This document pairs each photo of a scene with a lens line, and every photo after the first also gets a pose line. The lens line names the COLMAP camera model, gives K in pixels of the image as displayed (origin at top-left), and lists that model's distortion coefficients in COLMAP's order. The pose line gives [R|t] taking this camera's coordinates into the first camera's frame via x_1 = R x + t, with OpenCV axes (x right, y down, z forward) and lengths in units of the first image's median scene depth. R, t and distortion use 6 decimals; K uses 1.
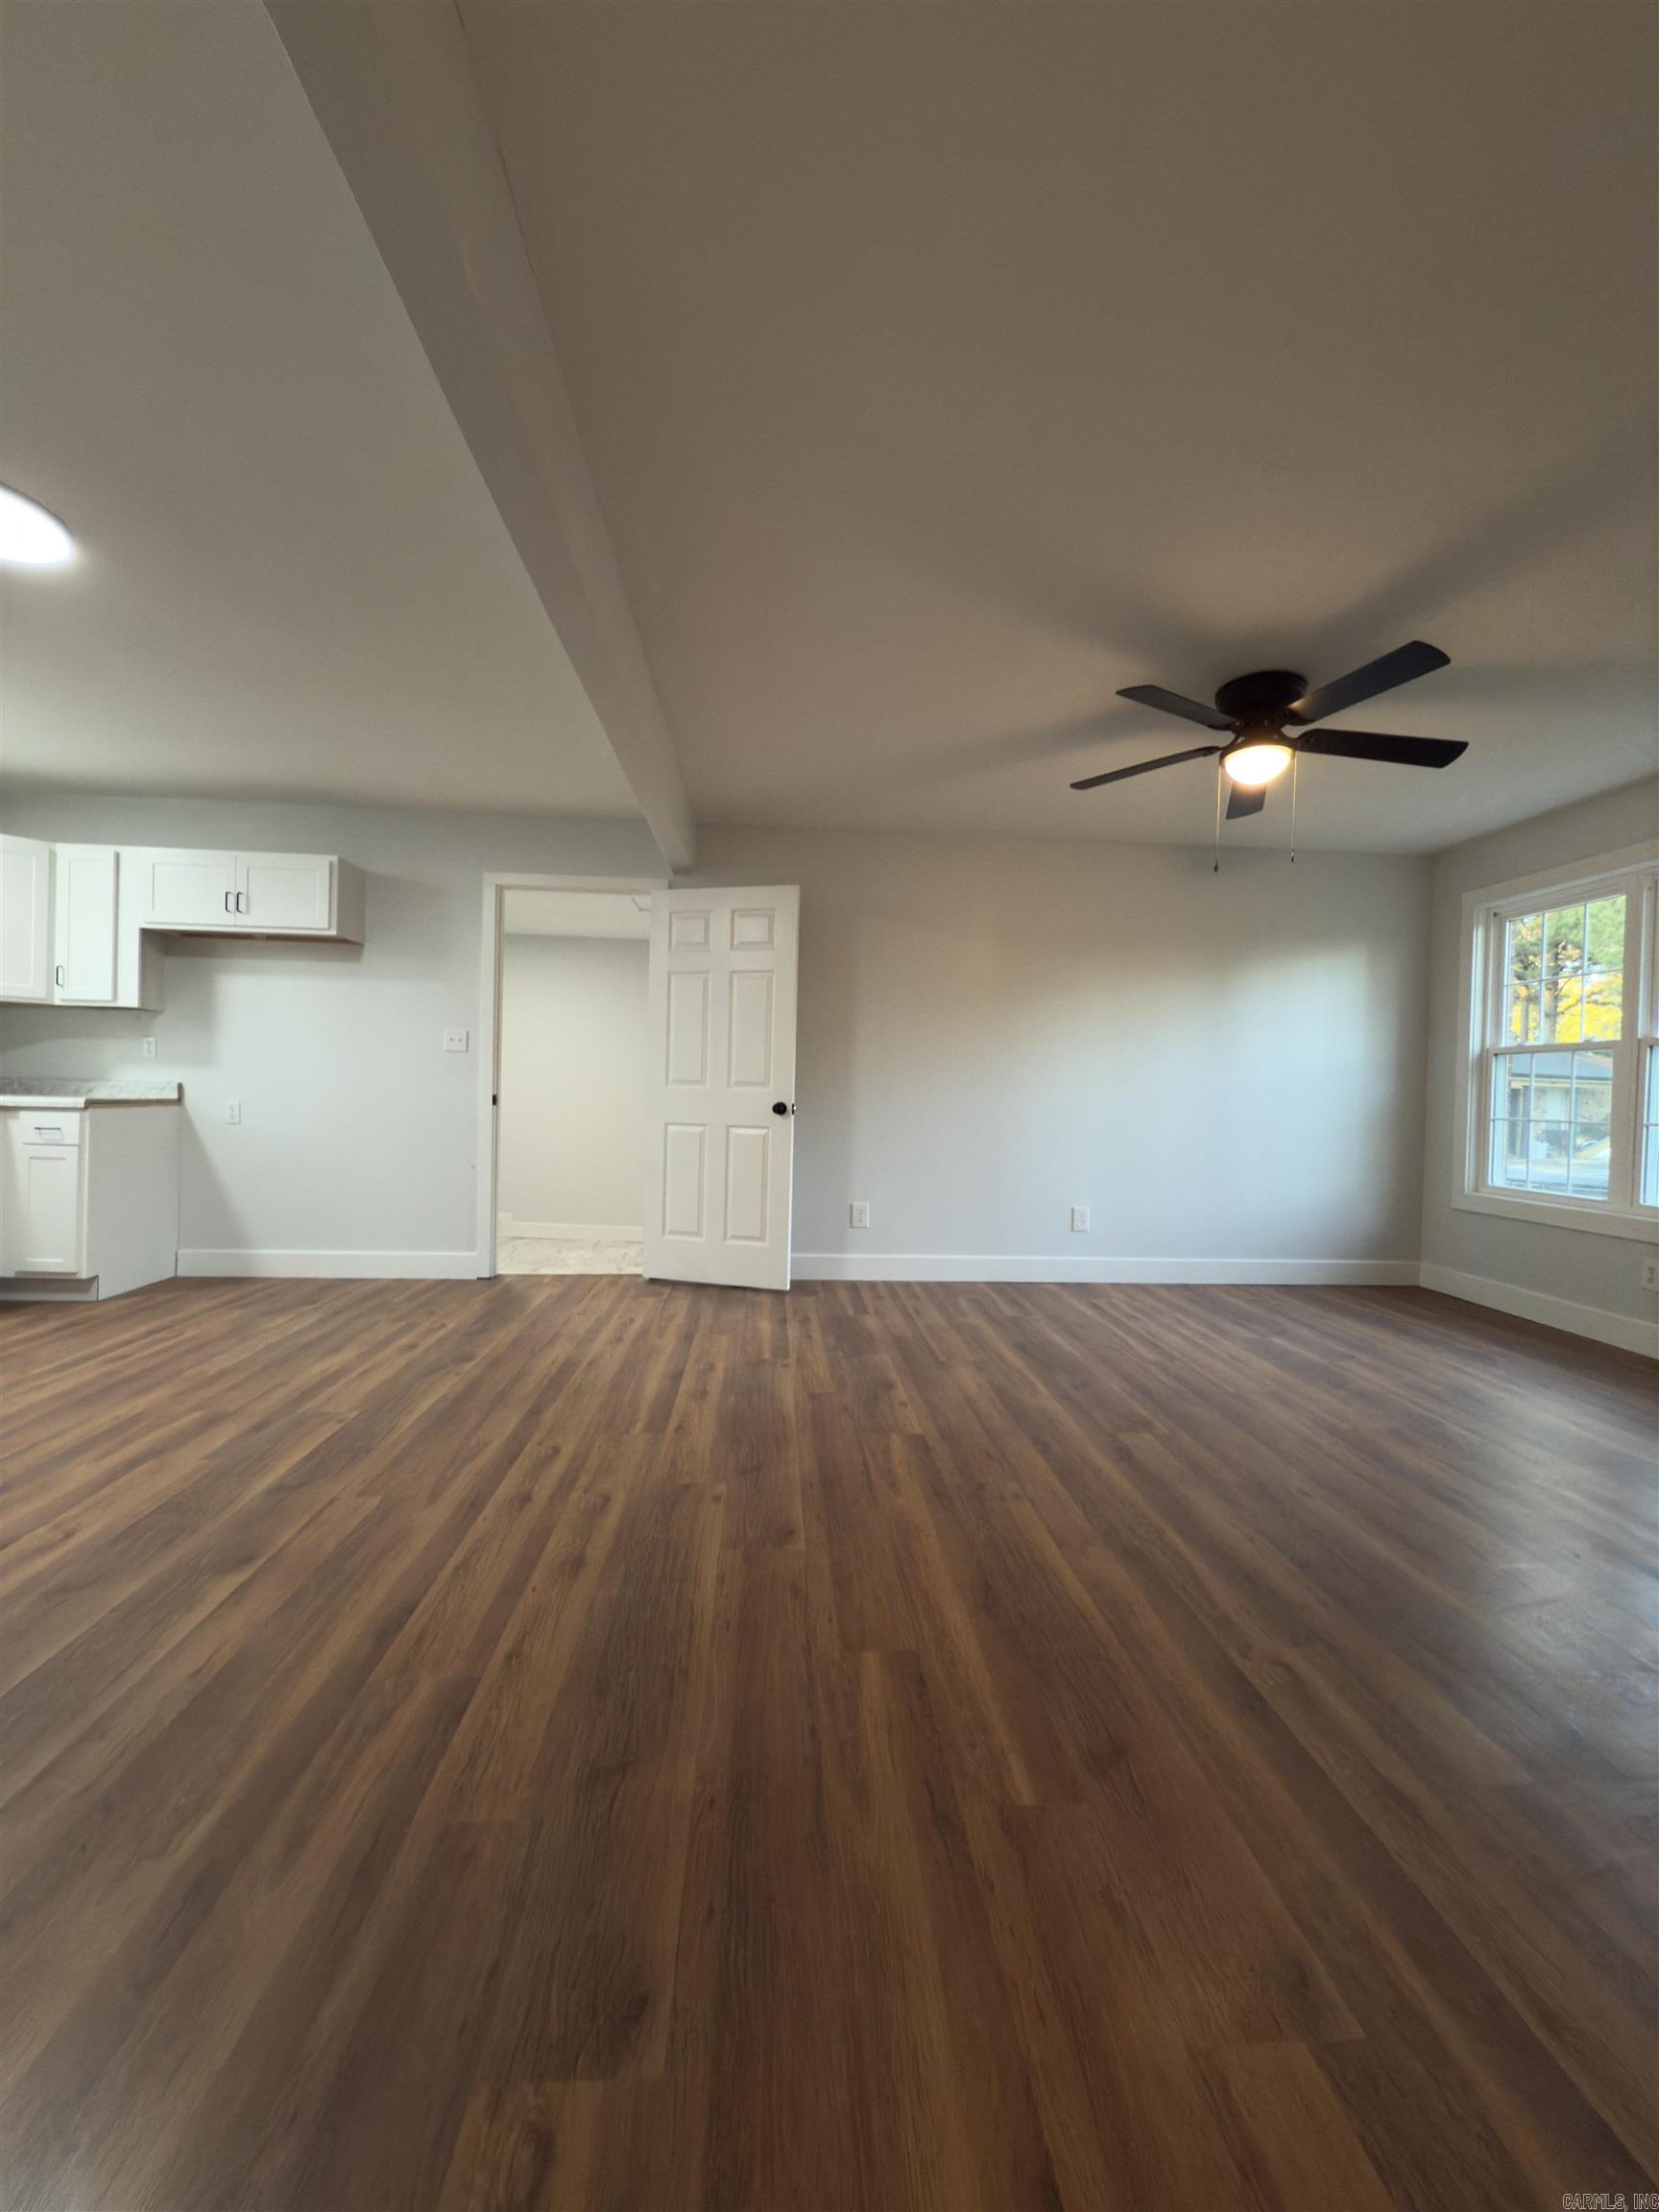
lens RADIAL K [[882.8, 0, 829.2], [0, 882.8, 1101.4], [0, 0, 1]] dist [0.002108, 0.000312]
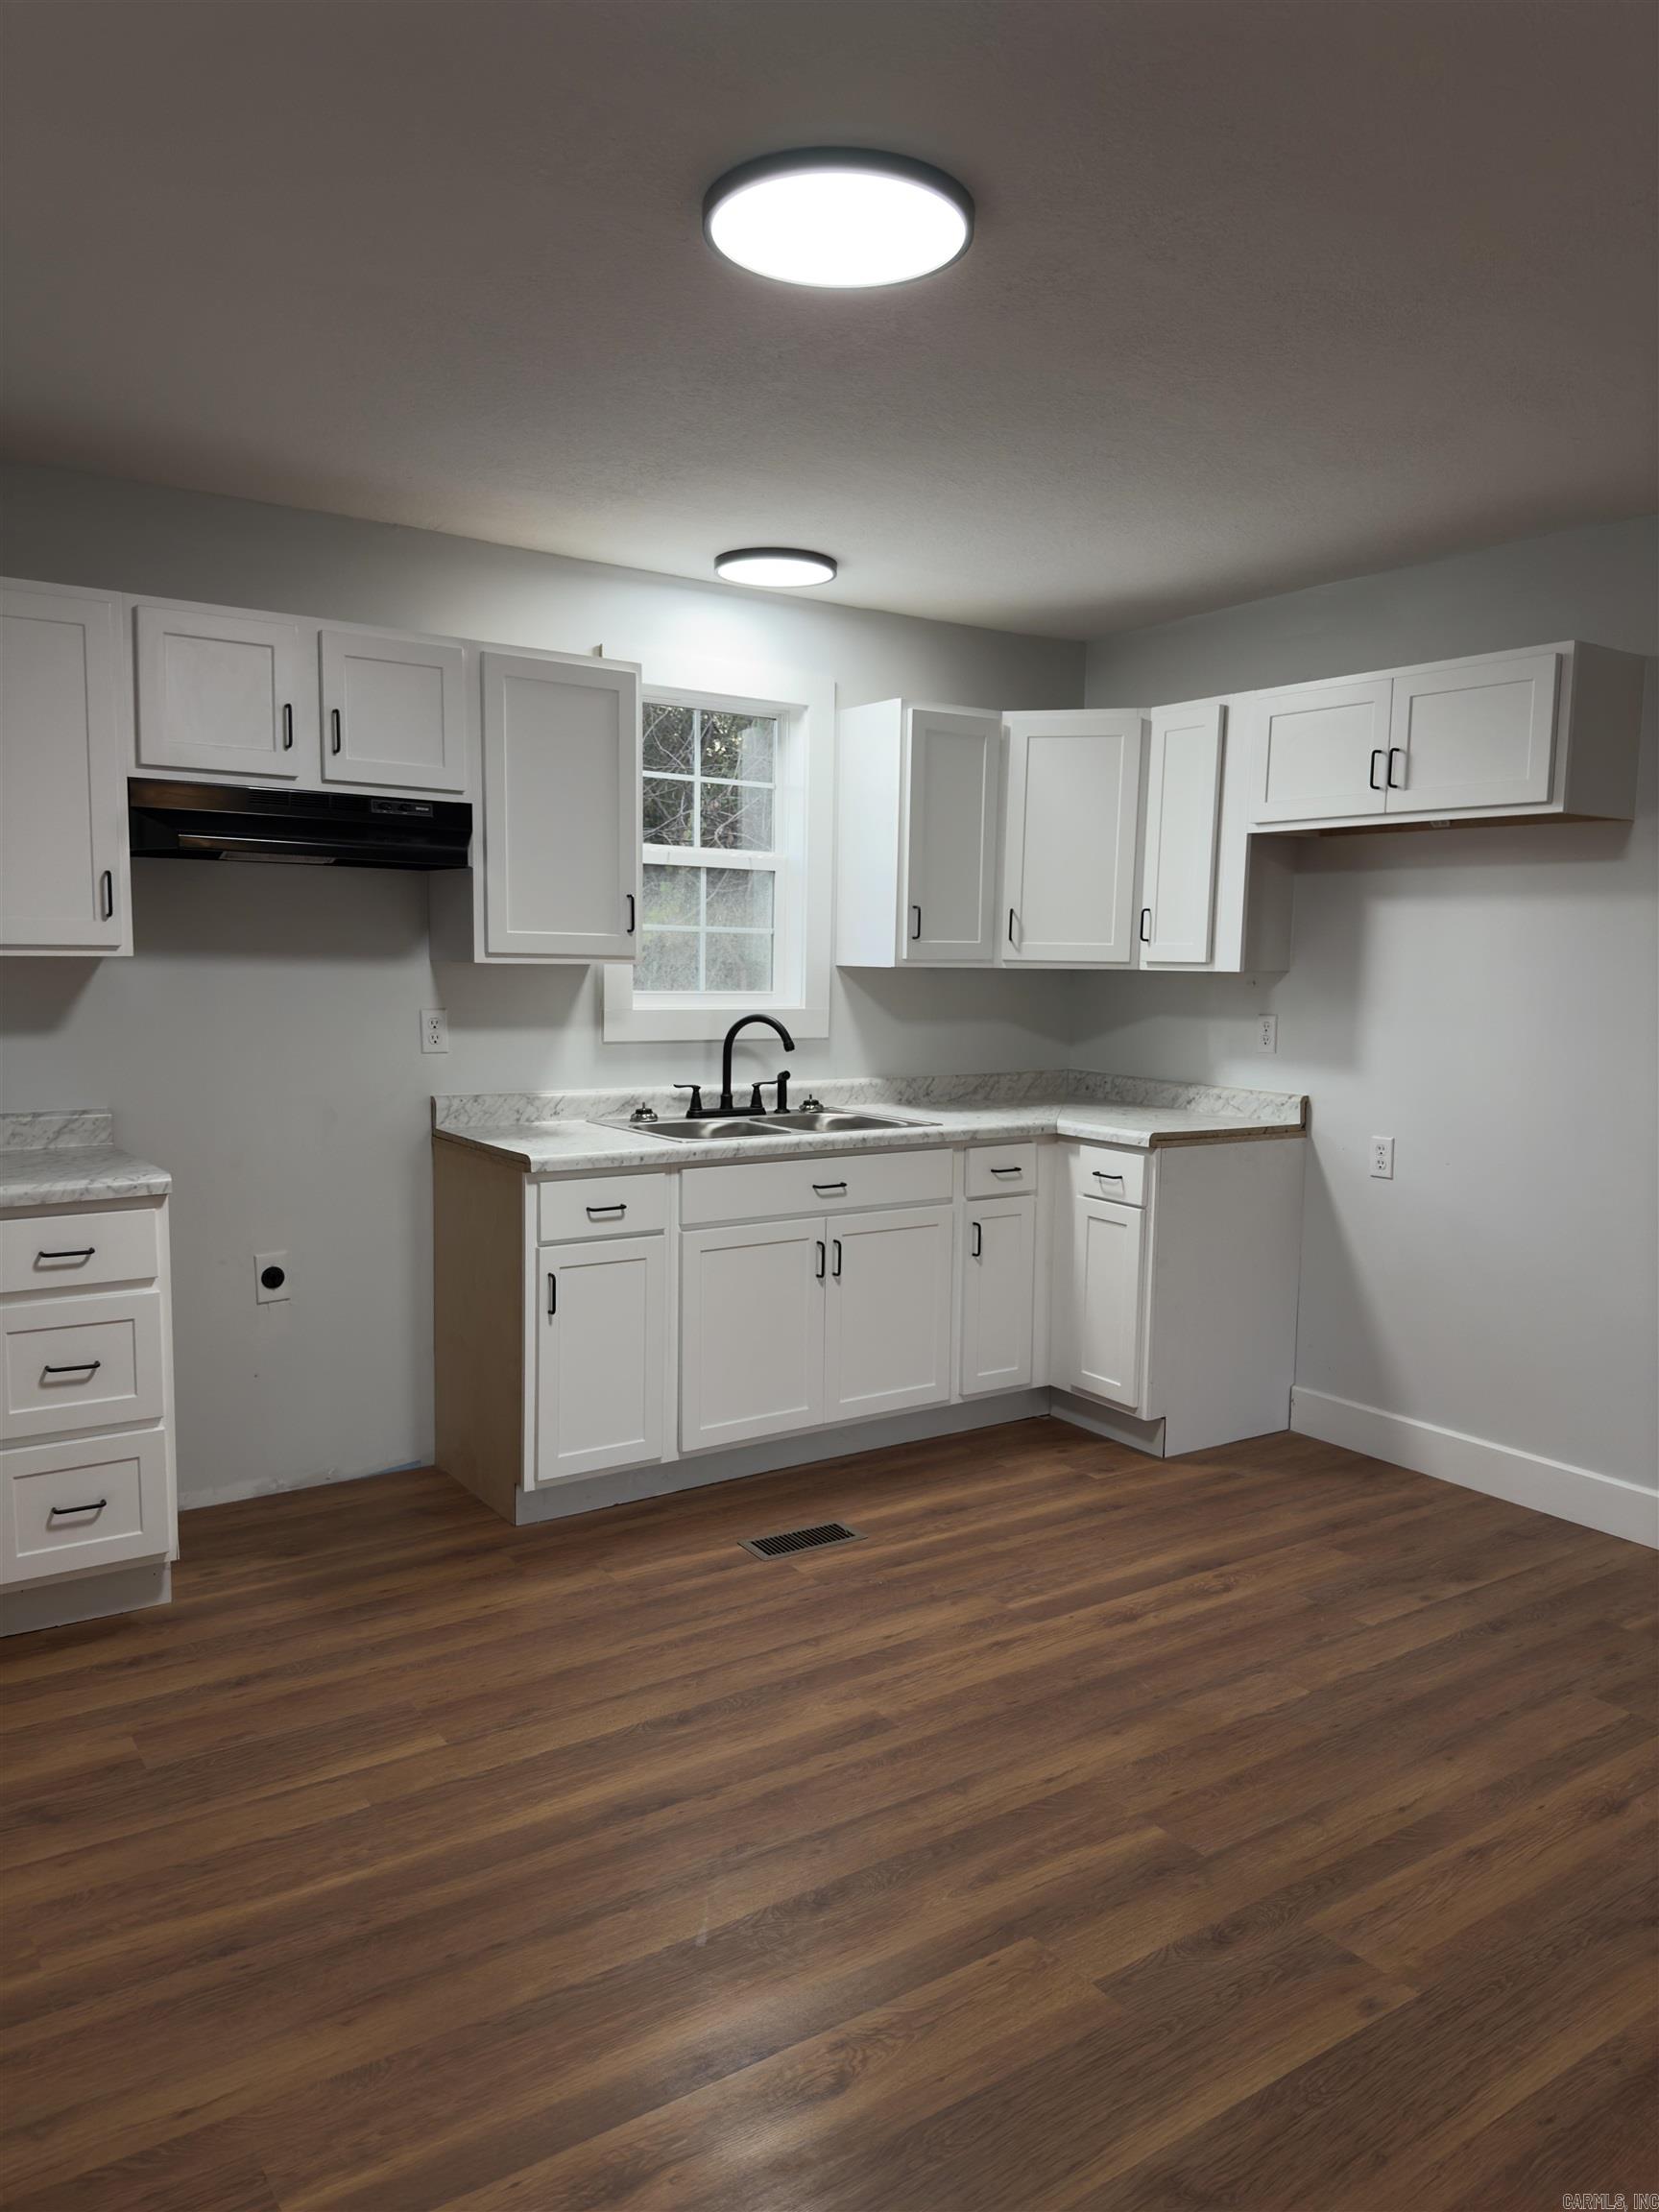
lens RADIAL K [[1551.3, 0, 836.7], [0, 1551.3, 1112.4], [0, 0, 1]] dist [0.136927, -0.243233]
pose [[0.515420, 0.072101, -0.853899, -0.034057], [-0.015072, 0.997063, 0.075091, -0.099828], [0.856805, -0.025834, 0.514992, 0.269730]]
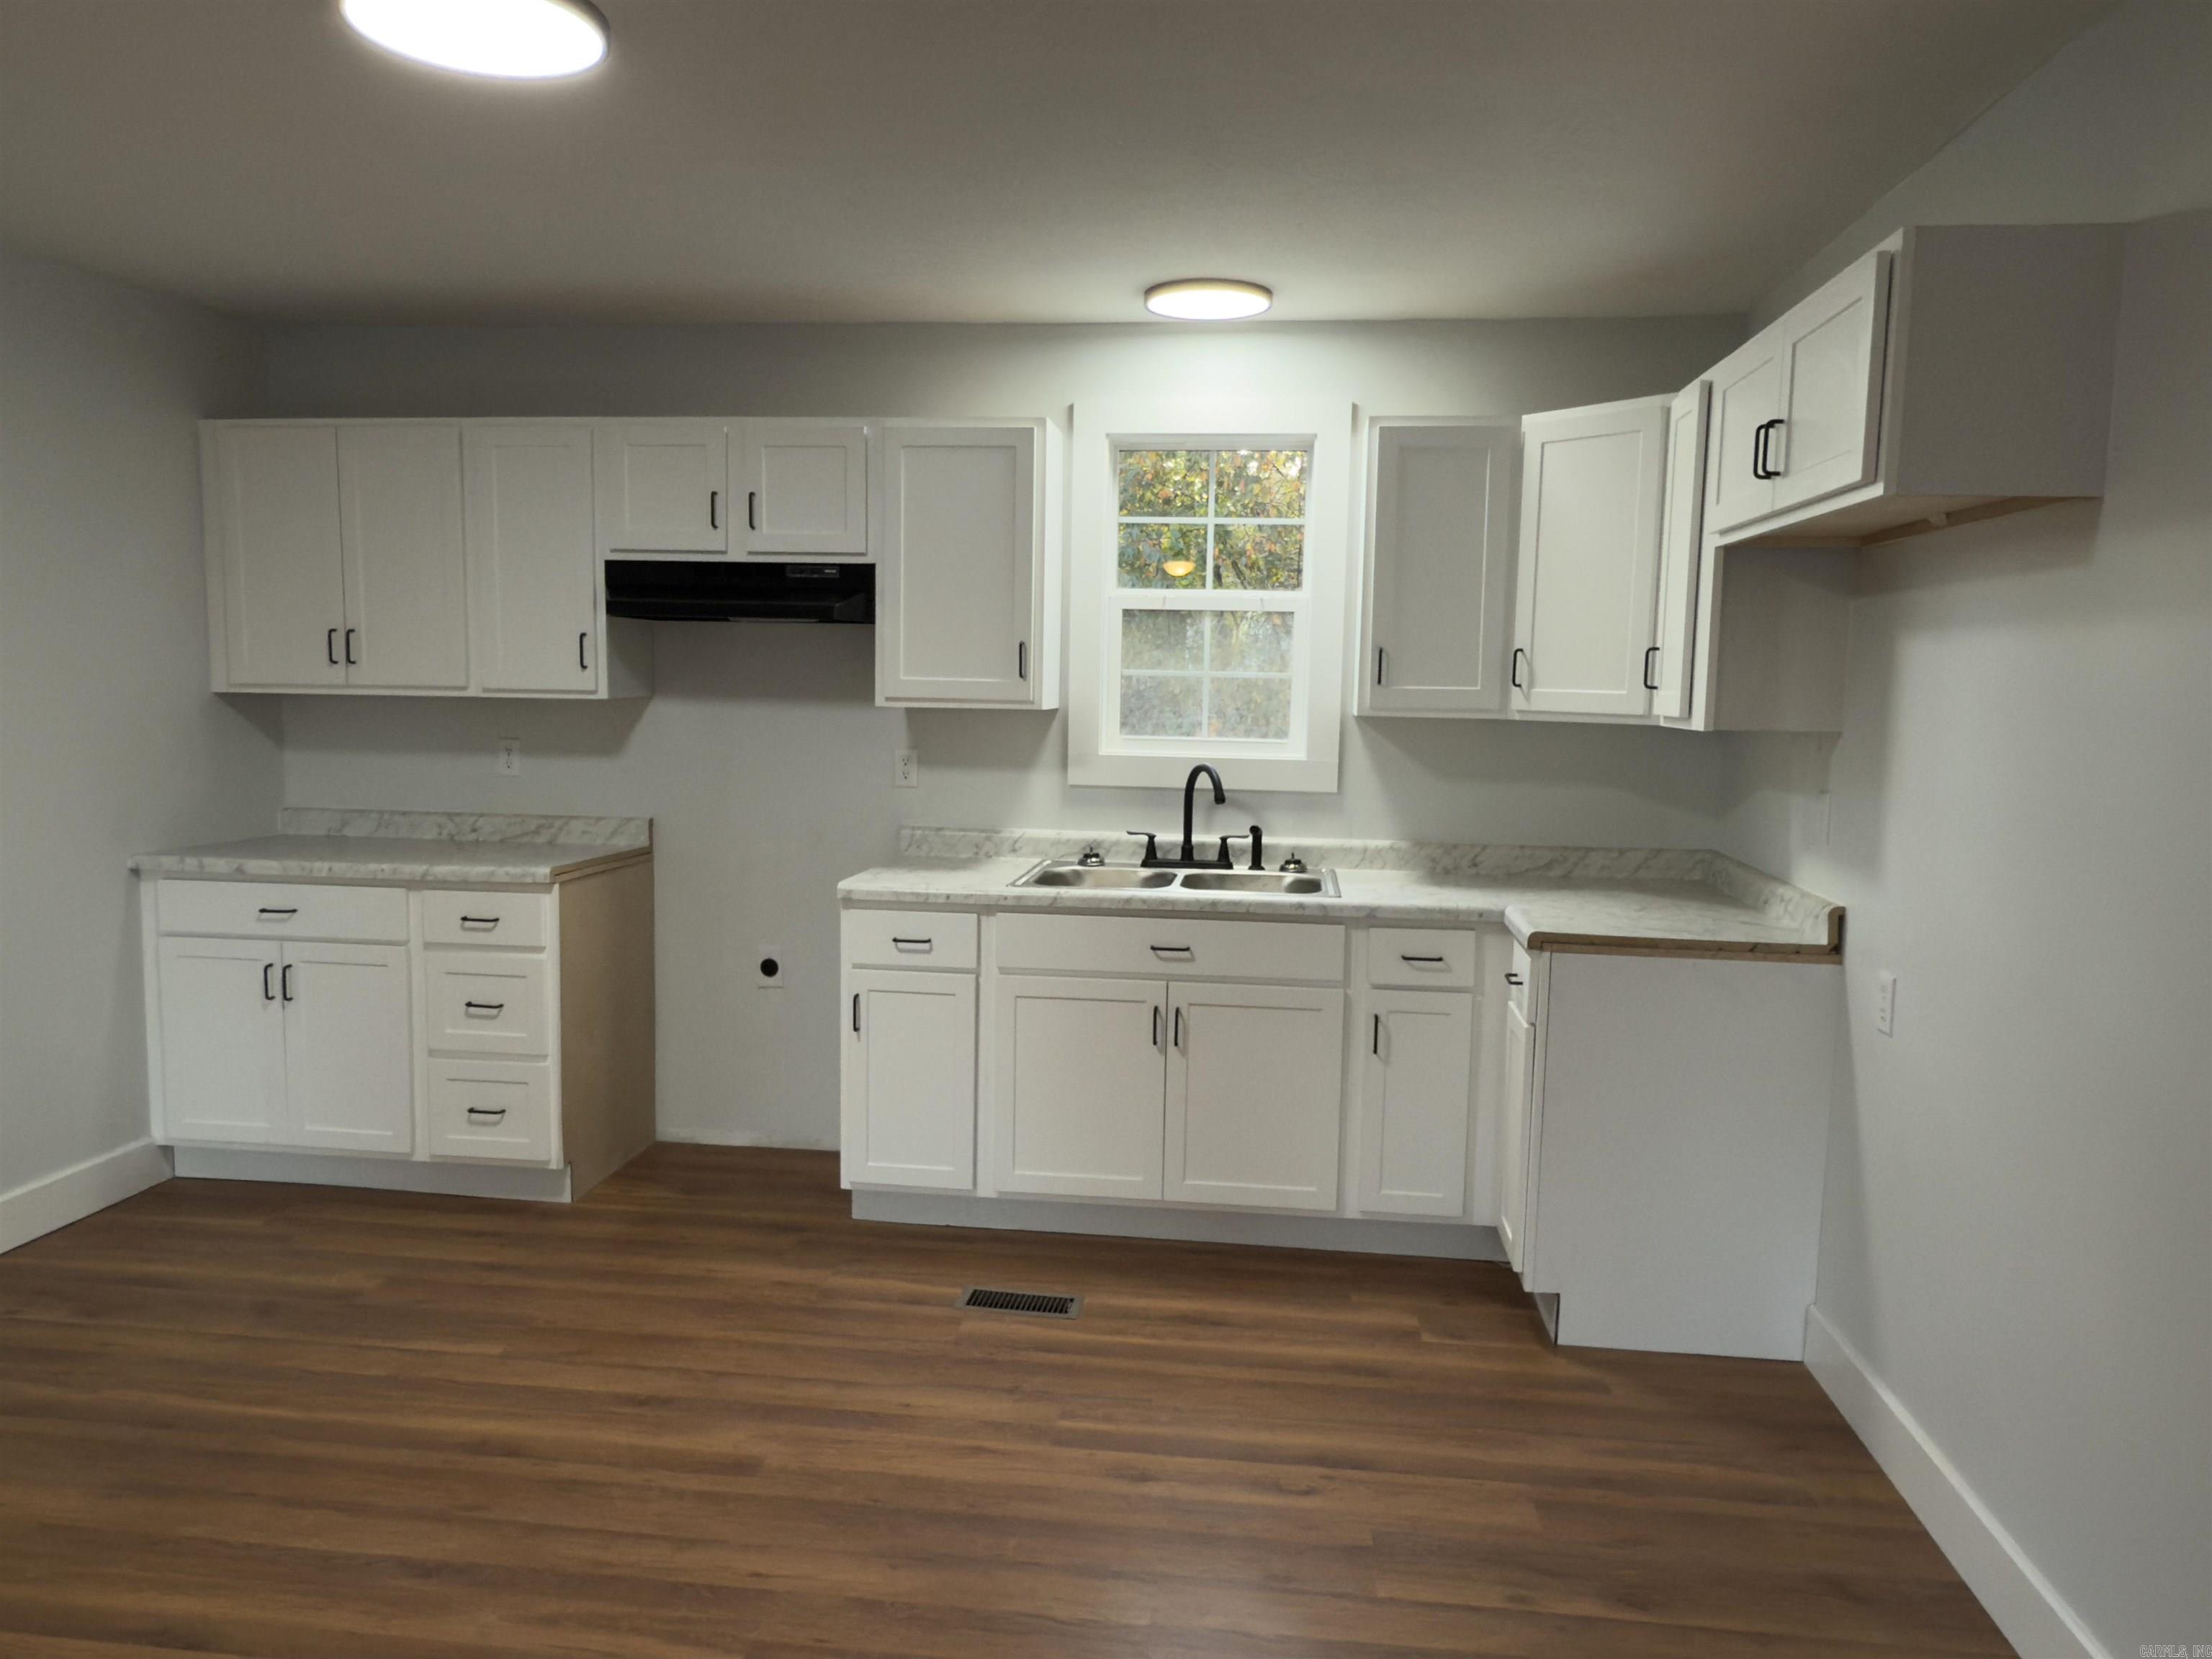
lens RADIAL K [[1515.0, 0, 1100.6], [0, 1515.0, 835.7], [0, 0, 1]] dist [-0.000344, 0.002127]
pose [[-0.186452, 0.075934, -0.979525, 0.012712], [-0.036682, 0.995775, 0.084177, -0.122142], [0.981779, 0.051626, -0.182879, 0.963279]]
